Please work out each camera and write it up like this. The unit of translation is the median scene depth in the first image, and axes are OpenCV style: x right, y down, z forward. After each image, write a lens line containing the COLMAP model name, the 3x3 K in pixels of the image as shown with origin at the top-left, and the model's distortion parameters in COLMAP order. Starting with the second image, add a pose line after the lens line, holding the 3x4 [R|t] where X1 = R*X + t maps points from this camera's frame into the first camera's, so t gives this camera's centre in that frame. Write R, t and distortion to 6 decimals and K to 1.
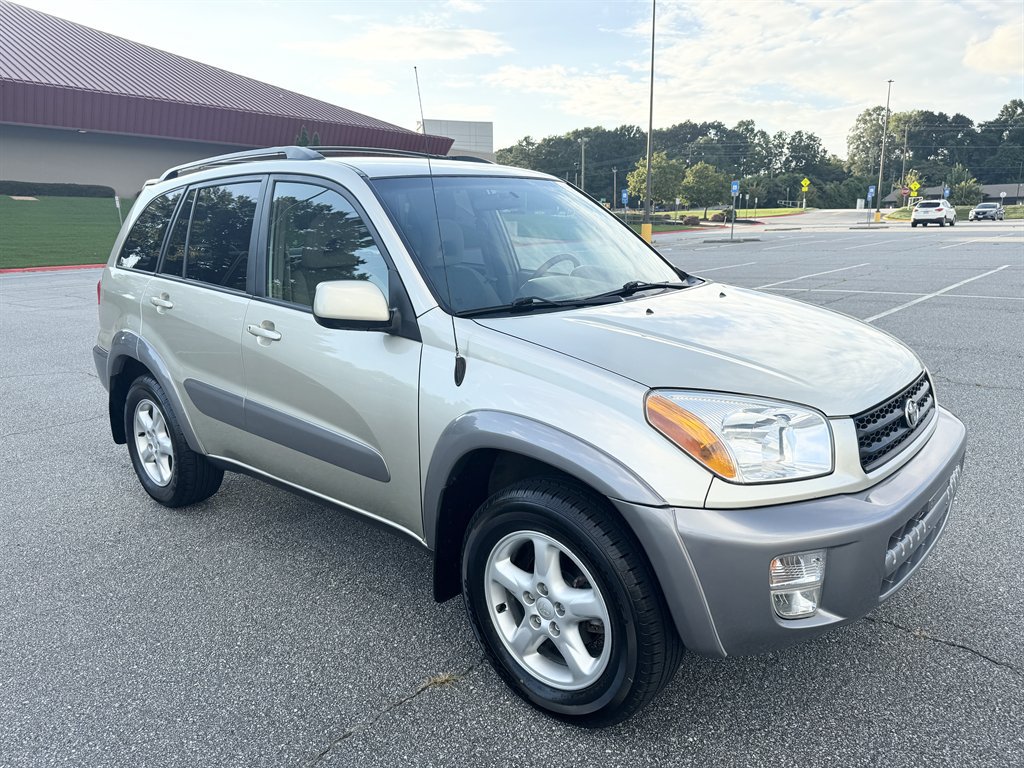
lens RADIAL K [[740.3, 0, 517.8], [0, 740.3, 391.6], [0, 0, 1]] dist [0.010242, -0.016483]
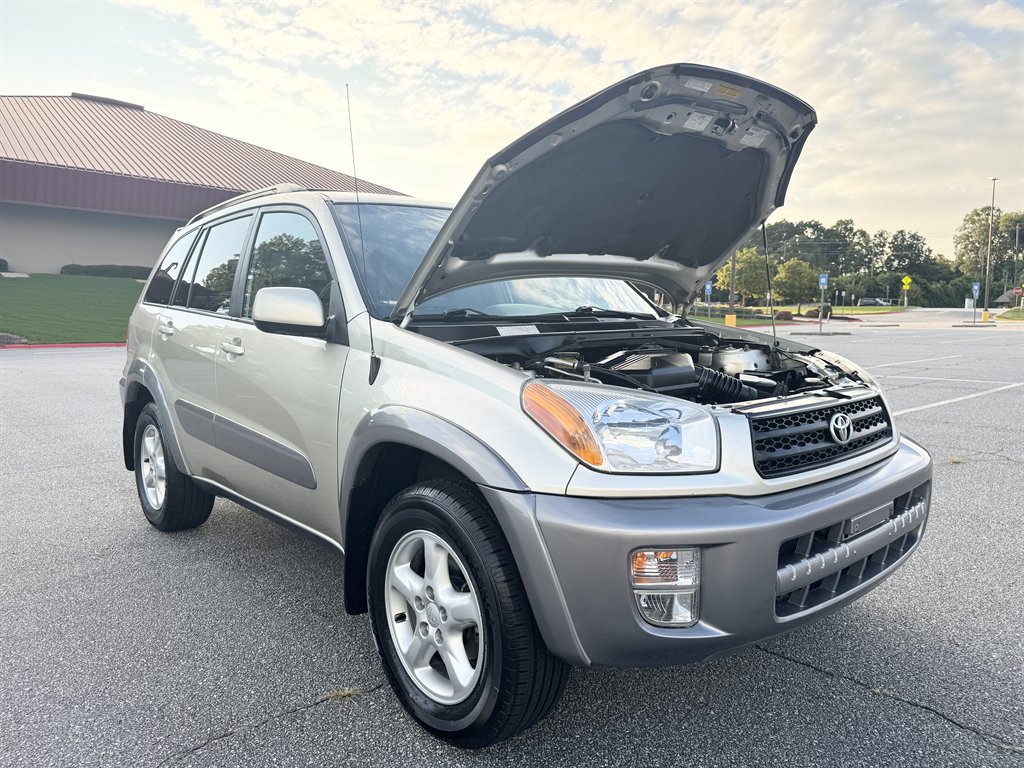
lens RADIAL K [[744.9, 0, 512.3], [0, 744.9, 387.1], [0, 0, 1]] dist [-0.000766, -0.004044]
pose [[0.991671, 0.031585, -0.124865, 0.216961], [-0.047288, 0.991045, -0.124877, 0.103552], [0.119803, 0.129741, 0.984284, 0.024893]]
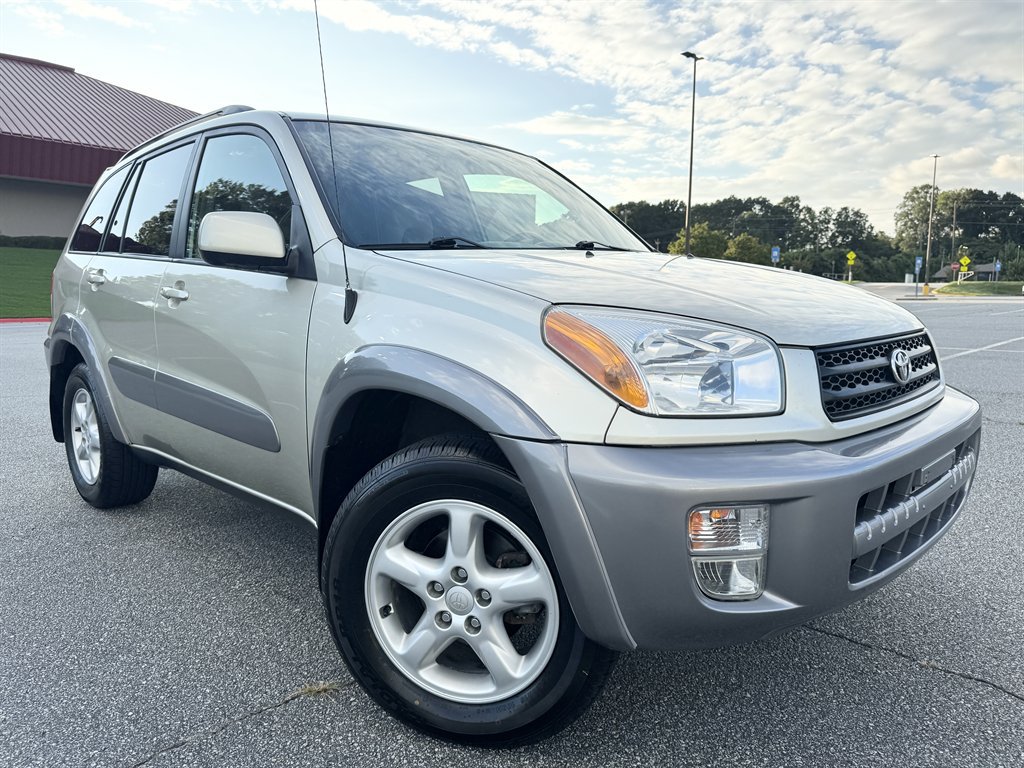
lens RADIAL K [[746.6, 0, 516.6], [0, 746.6, 388.3], [0, 0, 1]] dist [-0.004102, -0.002269]
pose [[0.998084, 0.025582, -0.056336, 0.148524], [-0.030831, 0.995060, -0.094367, 0.129028], [0.053644, 0.095923, 0.993942, 0.164020]]
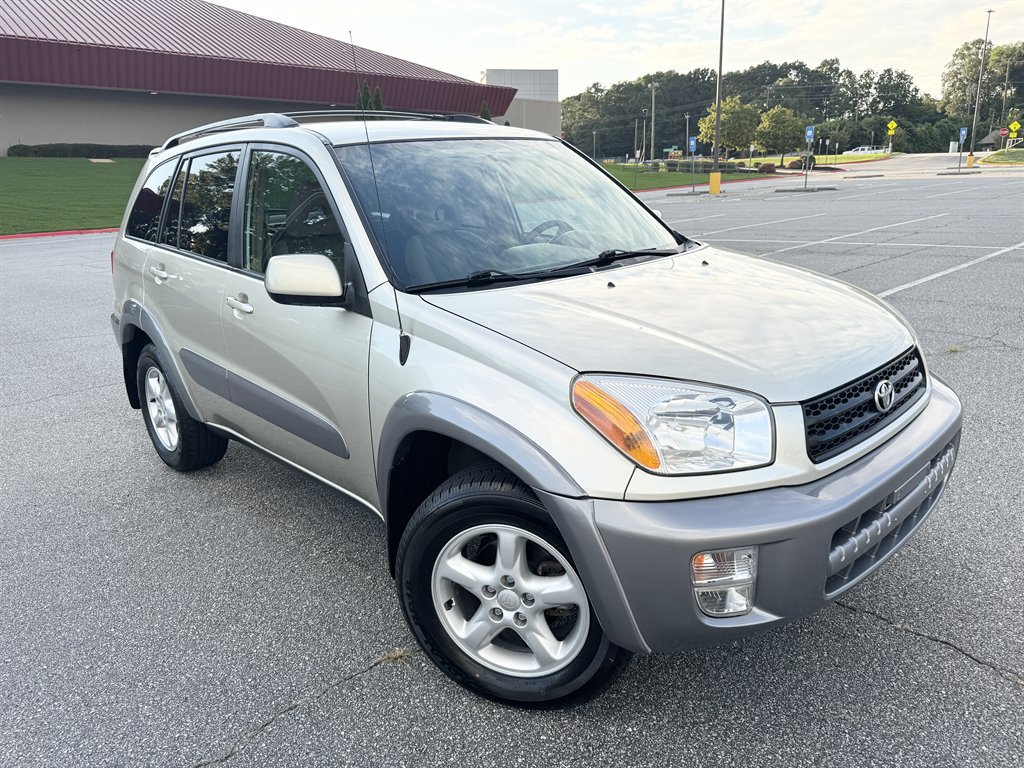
lens RADIAL K [[743.4, 0, 513.5], [0, 743.4, 393.0], [0, 0, 1]] dist [0.003501, -0.012628]
pose [[0.995526, 0.008121, -0.094139, 0.145484], [-0.002338, 0.998111, 0.061386, -0.027892], [0.094460, -0.060891, 0.993665, 0.035270]]
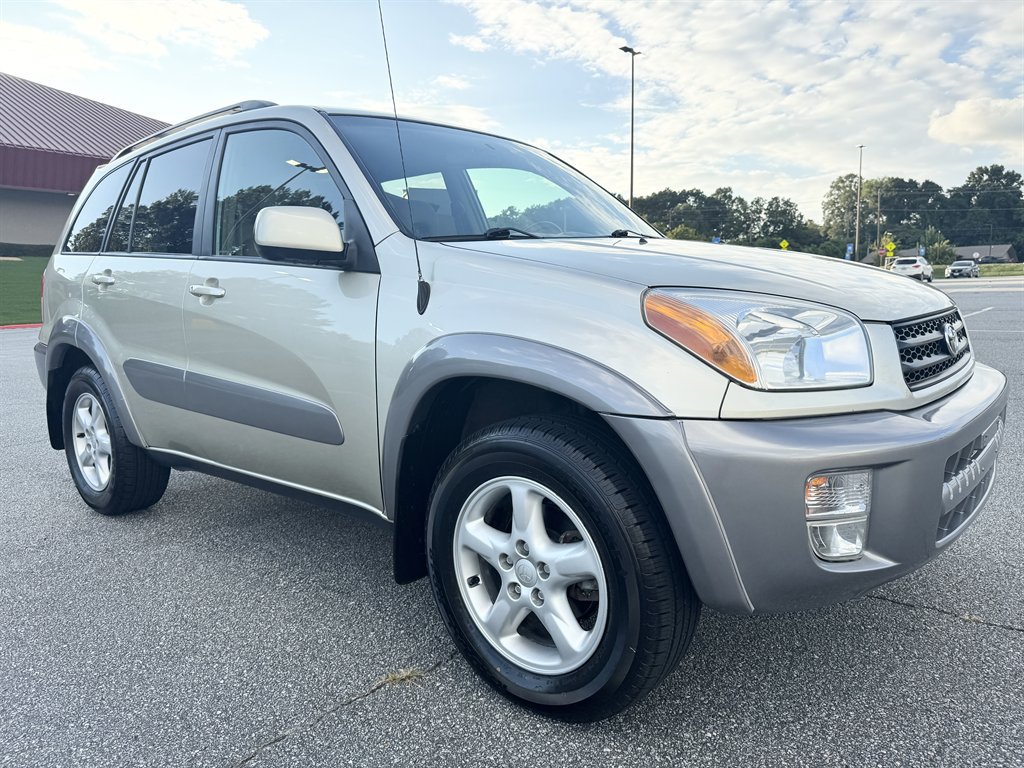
lens RADIAL K [[743.2, 0, 516.1], [0, 743.2, 382.2], [0, 0, 1]] dist [0.004287, -0.009581]
pose [[0.999840, -0.008801, 0.015596, 0.013420], [0.010255, 0.995356, -0.095719, 0.141782], [-0.014681, 0.095864, 0.995286, 0.143749]]
